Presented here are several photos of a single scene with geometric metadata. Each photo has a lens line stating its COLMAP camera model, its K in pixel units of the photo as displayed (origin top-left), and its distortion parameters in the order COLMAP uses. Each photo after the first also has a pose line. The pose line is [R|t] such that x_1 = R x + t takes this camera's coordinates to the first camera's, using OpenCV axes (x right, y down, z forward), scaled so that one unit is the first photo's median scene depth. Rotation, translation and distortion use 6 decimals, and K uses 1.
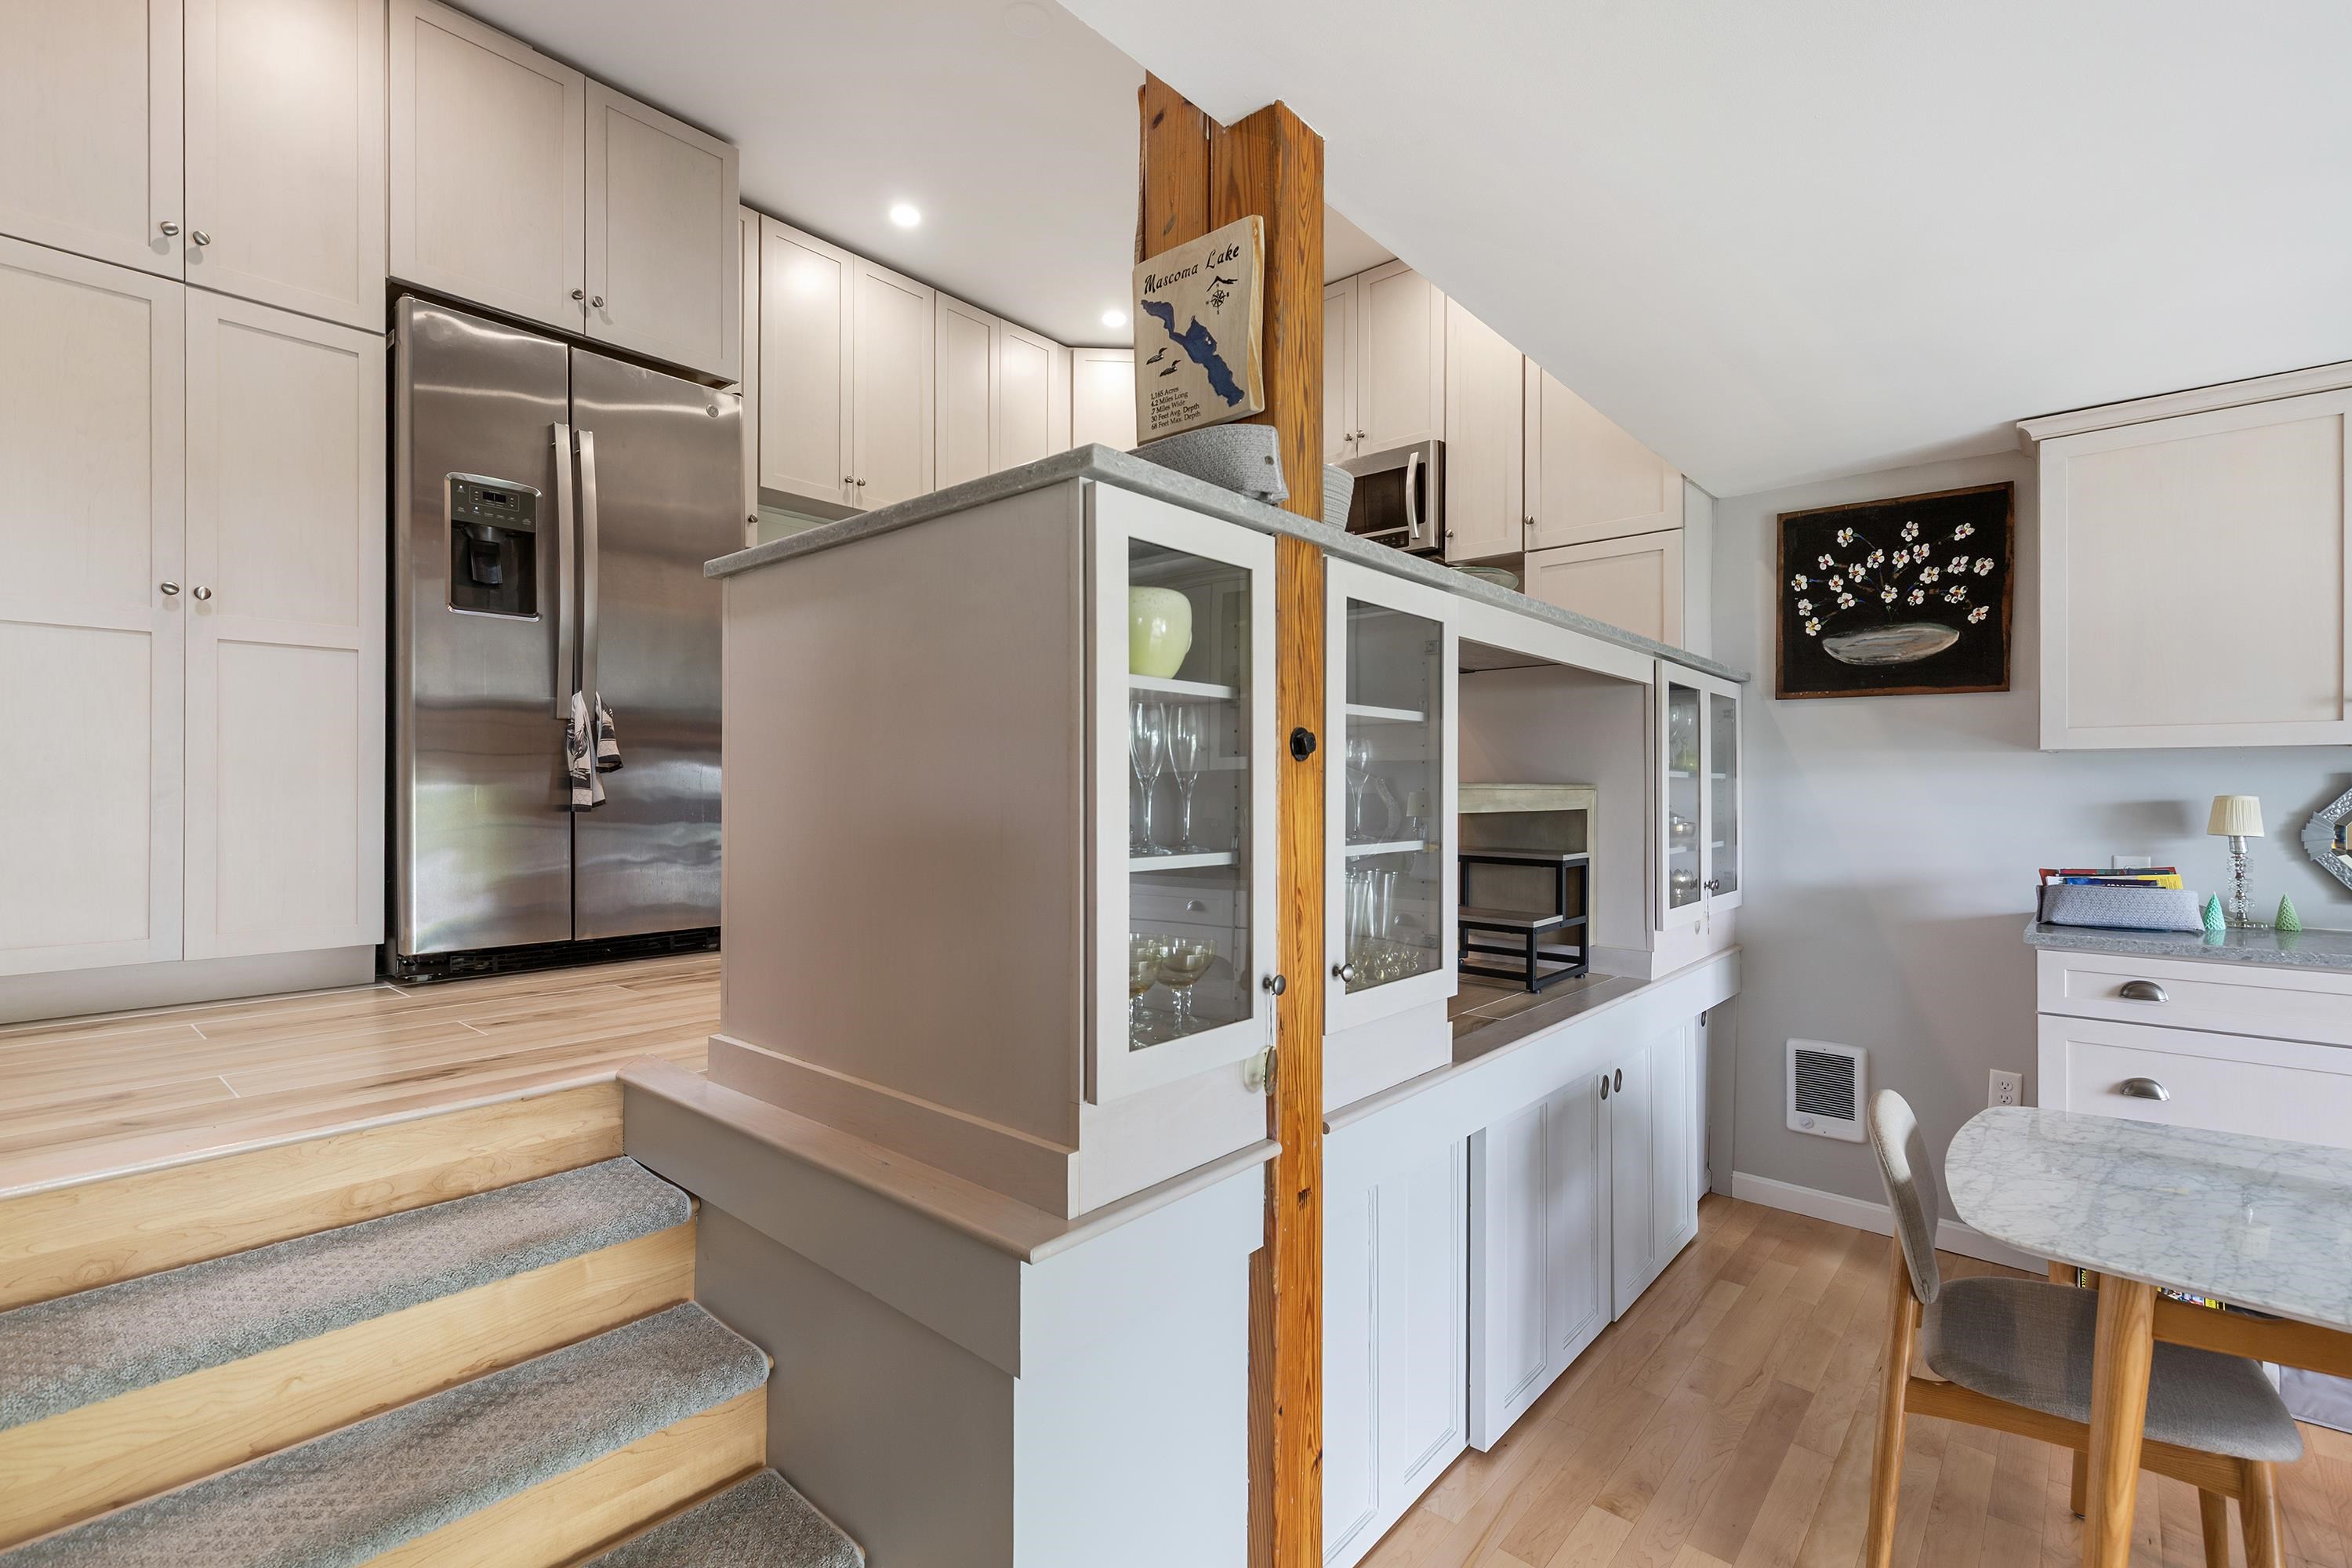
lens RADIAL K [[1061.1, 0, 1168.2], [0, 1061.1, 785.6], [0, 0, 1]] dist [0.002326, 0.000504]
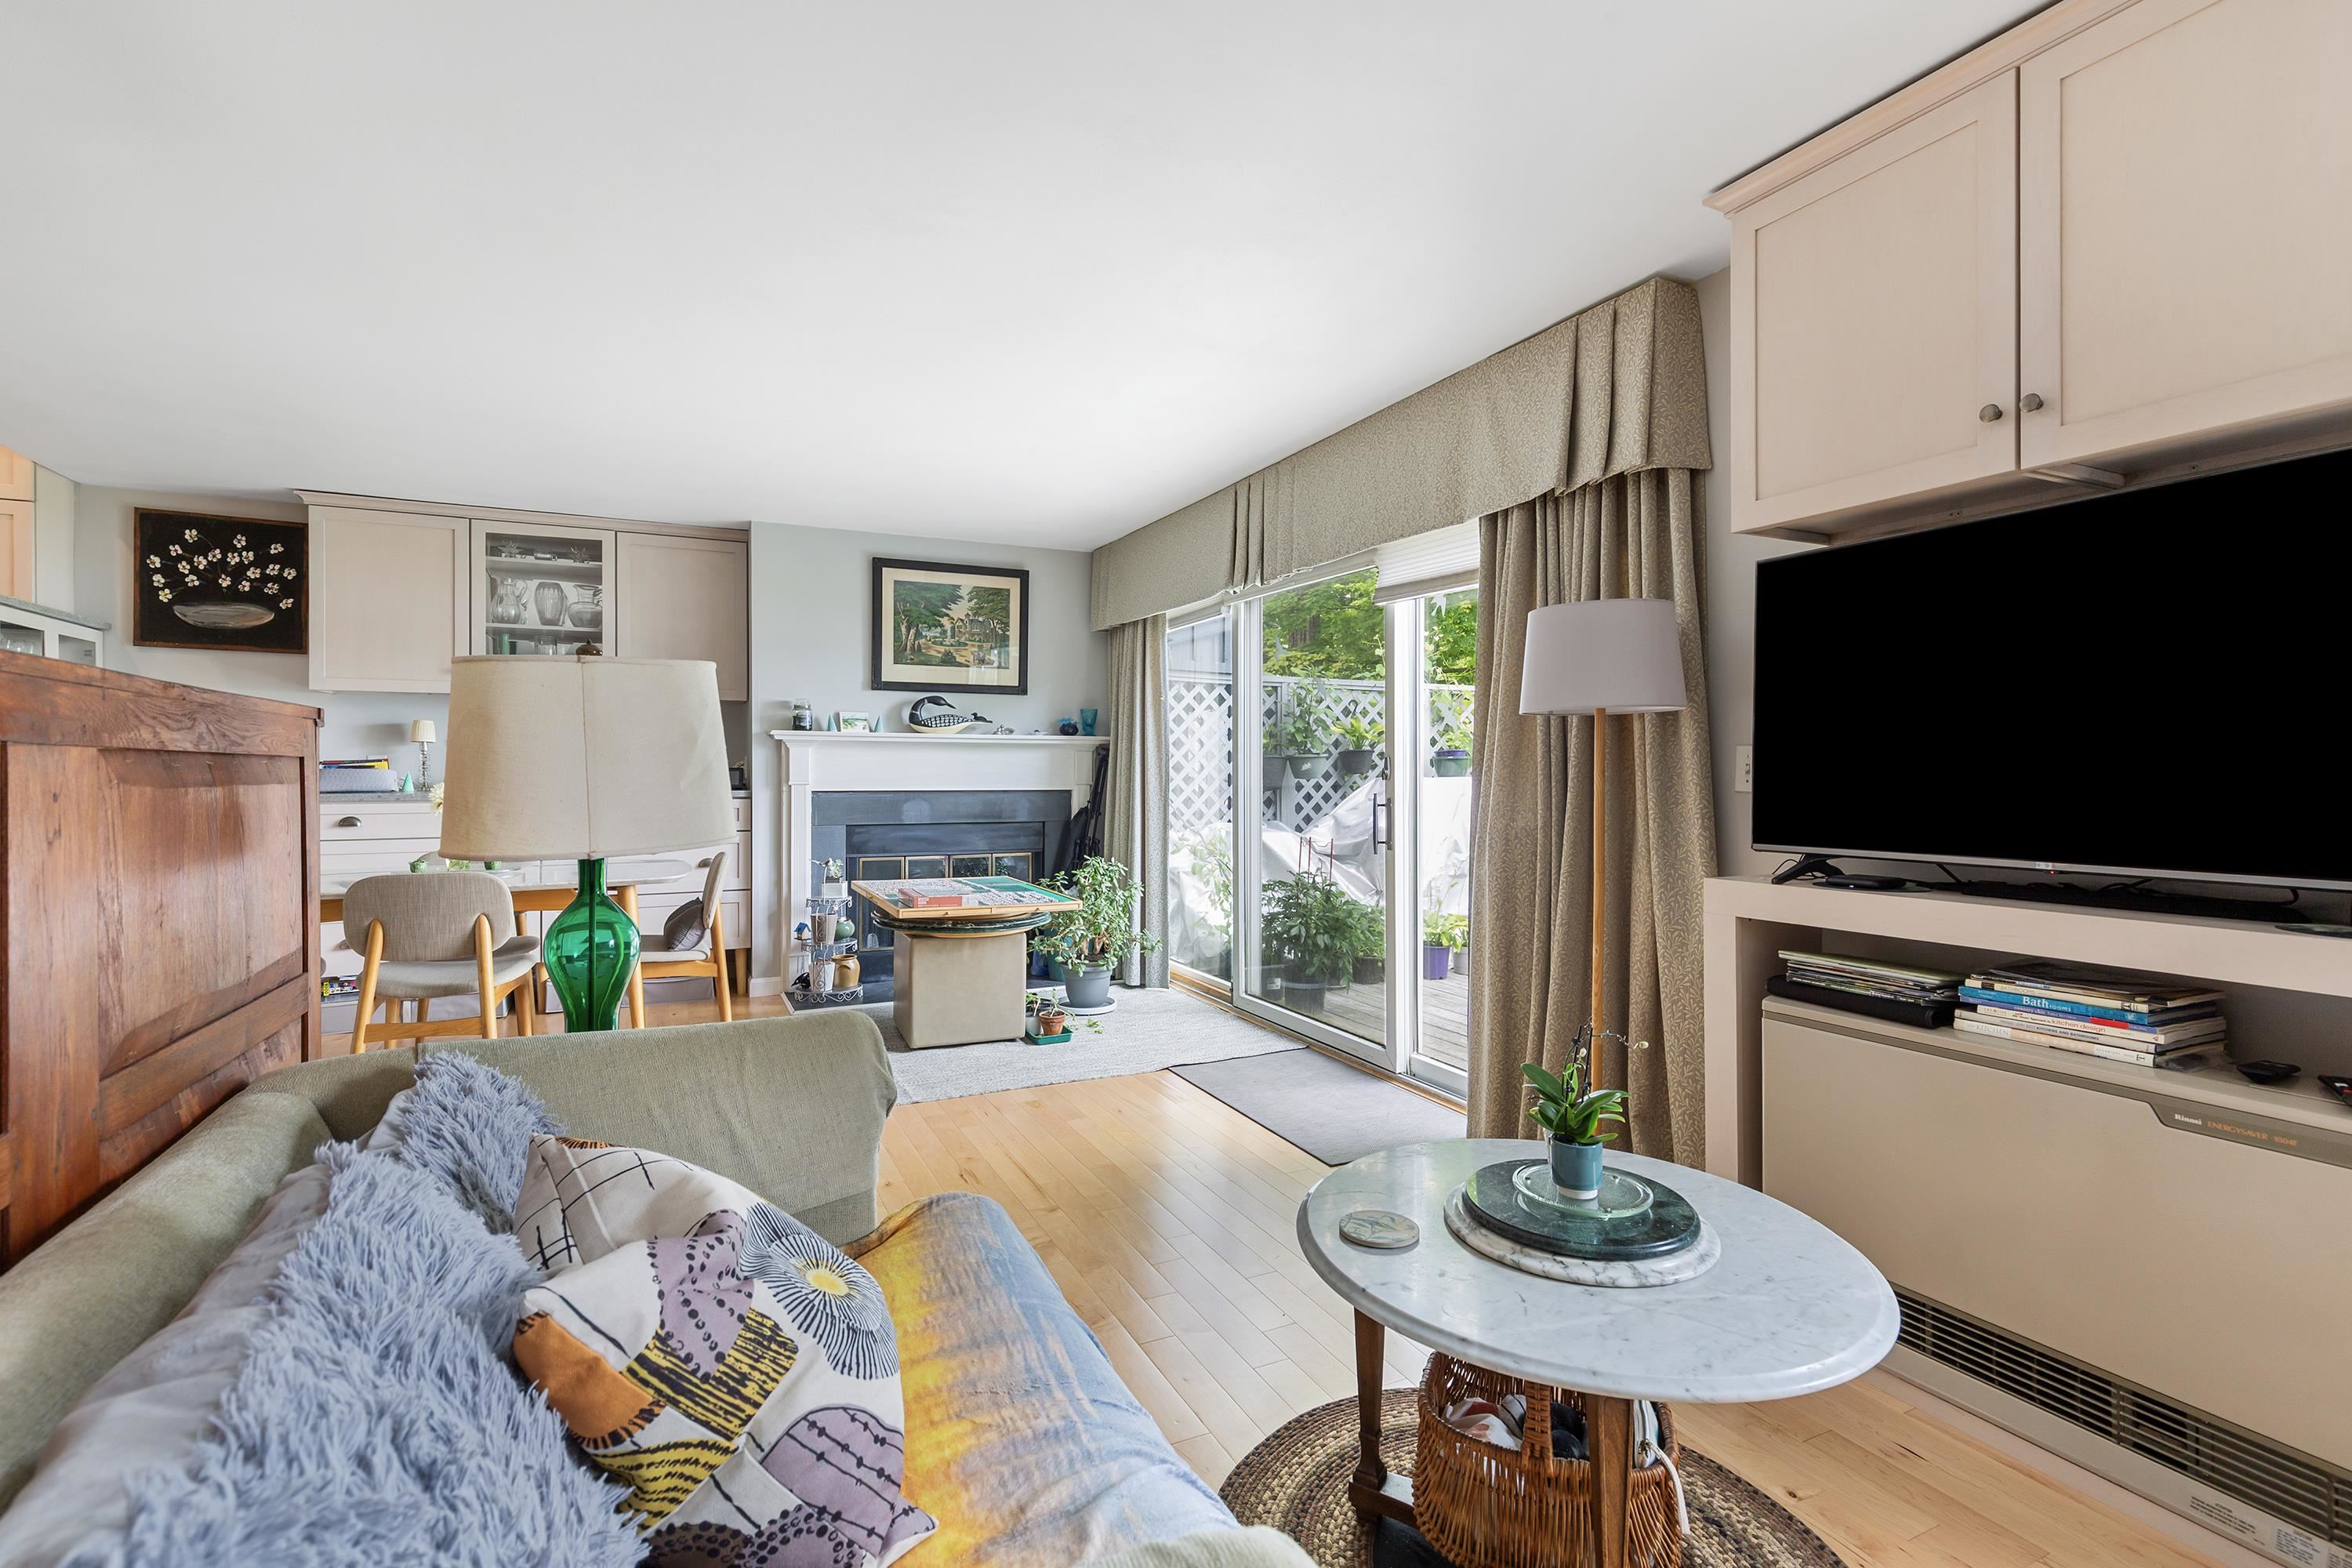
lens RADIAL K [[1051.2, 0, 1175.7], [0, 1051.2, 771.2], [0, 0, 1]] dist [0.001236, 0.000145]
pose [[0.378082, -0.004307, 0.925762, -0.172644], [-0.003676, 0.999974, 0.006154, 0.069224], [-0.925765, -0.005730, 0.378056, -0.773960]]
